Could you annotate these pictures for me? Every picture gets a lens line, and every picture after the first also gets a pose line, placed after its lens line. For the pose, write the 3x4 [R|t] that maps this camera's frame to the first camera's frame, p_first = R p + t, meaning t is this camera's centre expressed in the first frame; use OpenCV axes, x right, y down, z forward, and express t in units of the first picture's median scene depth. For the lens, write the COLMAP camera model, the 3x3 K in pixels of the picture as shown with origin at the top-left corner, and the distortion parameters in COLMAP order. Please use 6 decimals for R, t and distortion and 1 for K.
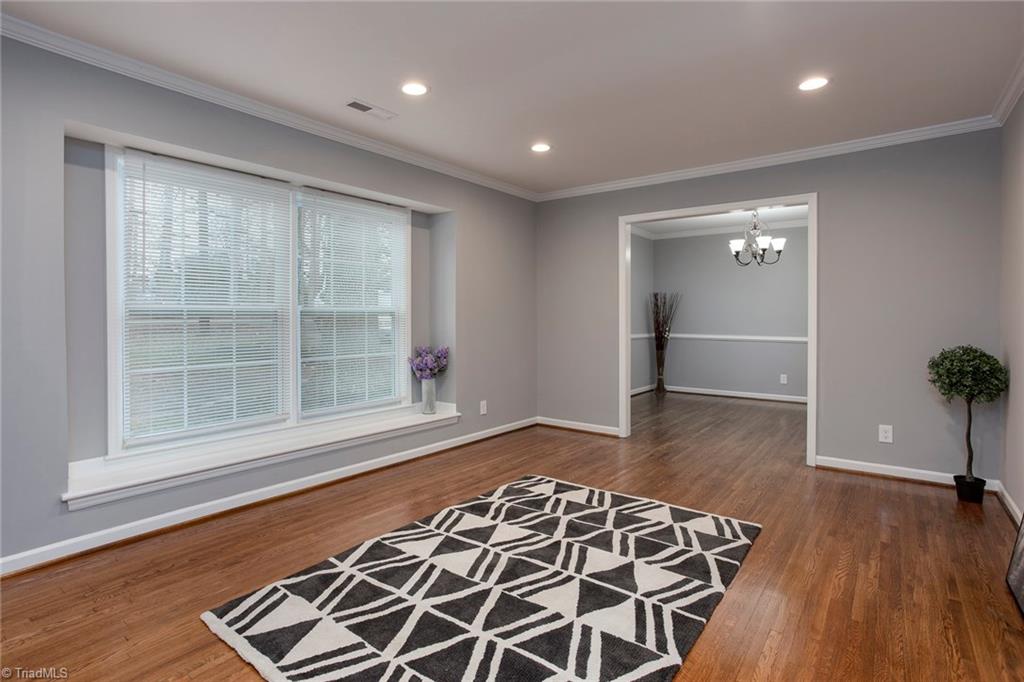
lens RADIAL K [[519.2, 0, 501.2], [0, 519.2, 302.9], [0, 0, 1]] dist [-0.056793, 0.031997]
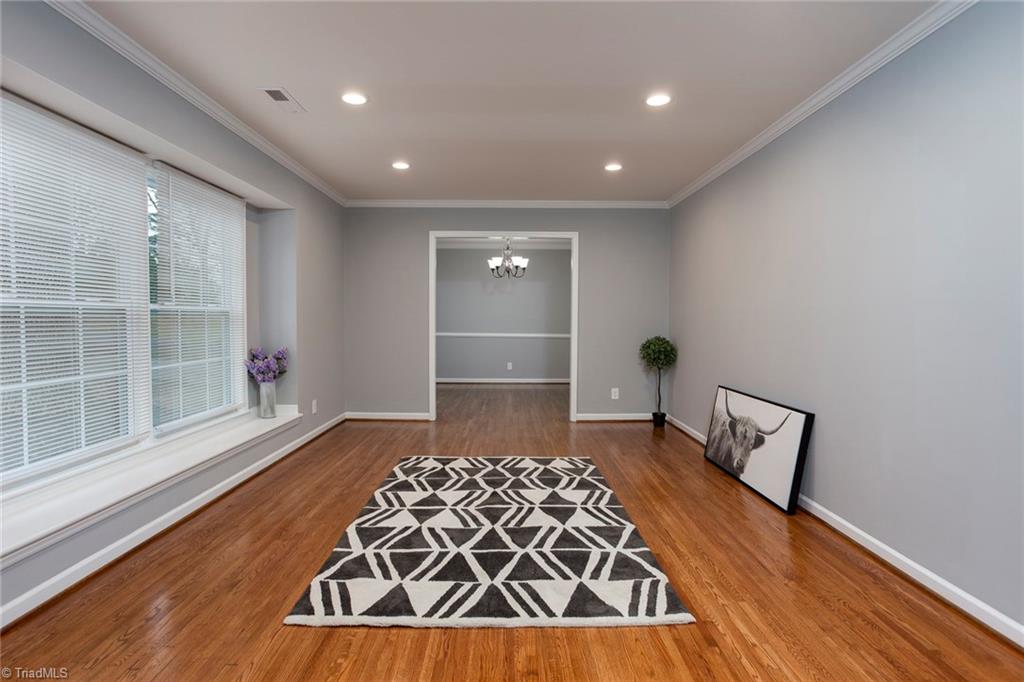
lens RADIAL K [[503.3, 0, 516.6], [0, 503.3, 331.3], [0, 0, 1]] dist [-0.055570, 0.036288]
pose [[0.779179, -0.012389, 0.626679, -0.553402], [-0.022235, 0.998629, 0.047387, -0.001795], [-0.626407, -0.050857, 0.777835, 0.000091]]
